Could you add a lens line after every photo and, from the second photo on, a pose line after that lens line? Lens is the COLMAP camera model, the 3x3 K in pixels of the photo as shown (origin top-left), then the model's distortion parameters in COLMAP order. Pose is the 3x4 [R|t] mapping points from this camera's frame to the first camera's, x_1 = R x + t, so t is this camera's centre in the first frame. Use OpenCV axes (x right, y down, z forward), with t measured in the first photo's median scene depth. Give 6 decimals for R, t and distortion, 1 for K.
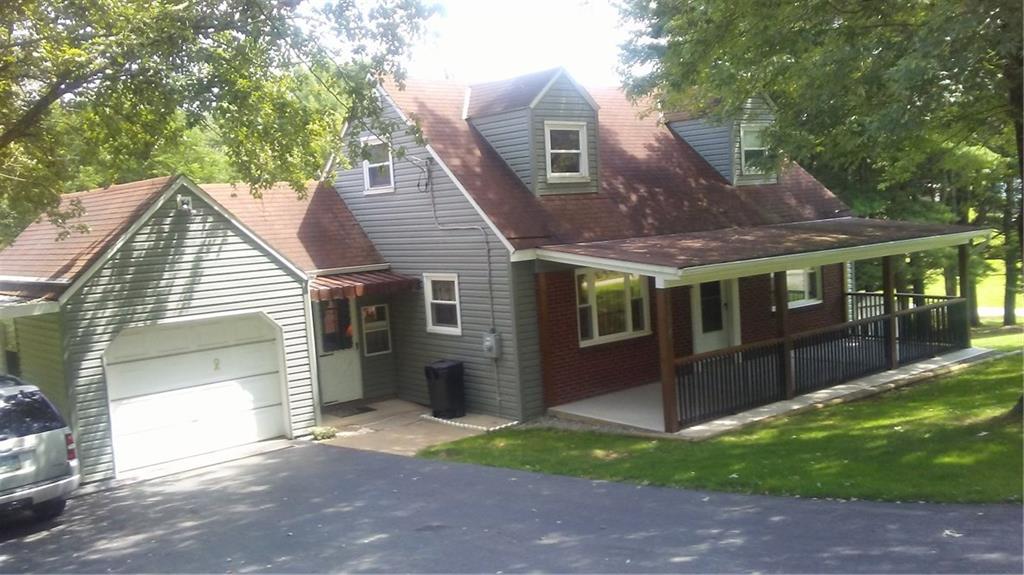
lens RADIAL K [[946.8, 0, 512.1], [0, 946.8, 287.1], [0, 0, 1]] dist [0.035683, 0.000000]
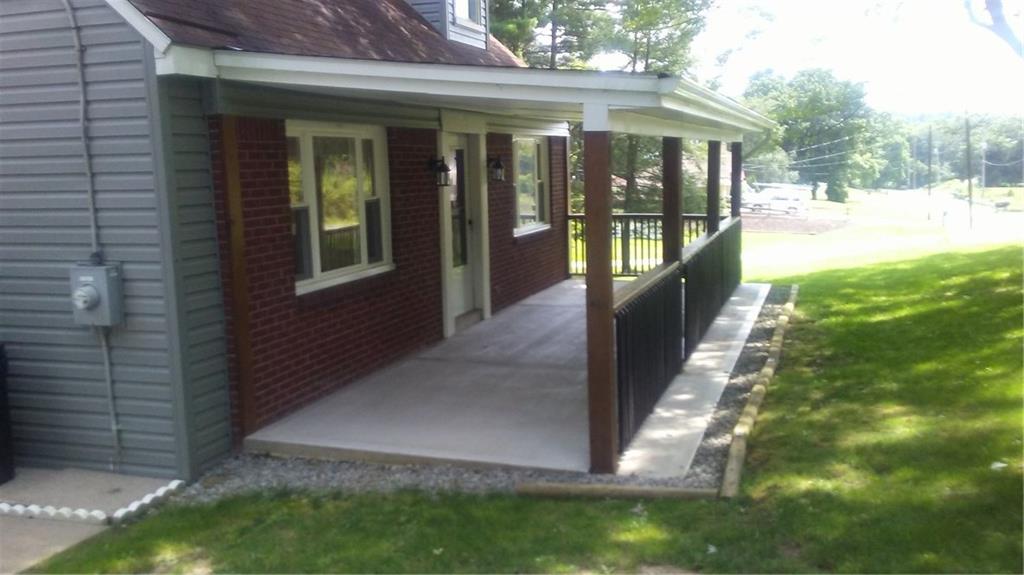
lens RADIAL K [[946.8, 0, 512.1], [0, 946.8, 289.3], [0, 0, 1]] dist [0.035683, 0.000000]
pose [[0.854745, -0.031464, 0.518093, -0.079334], [0.012367, 0.999112, 0.040273, 0.045009], [-0.518900, -0.028016, 0.854376, 0.571889]]
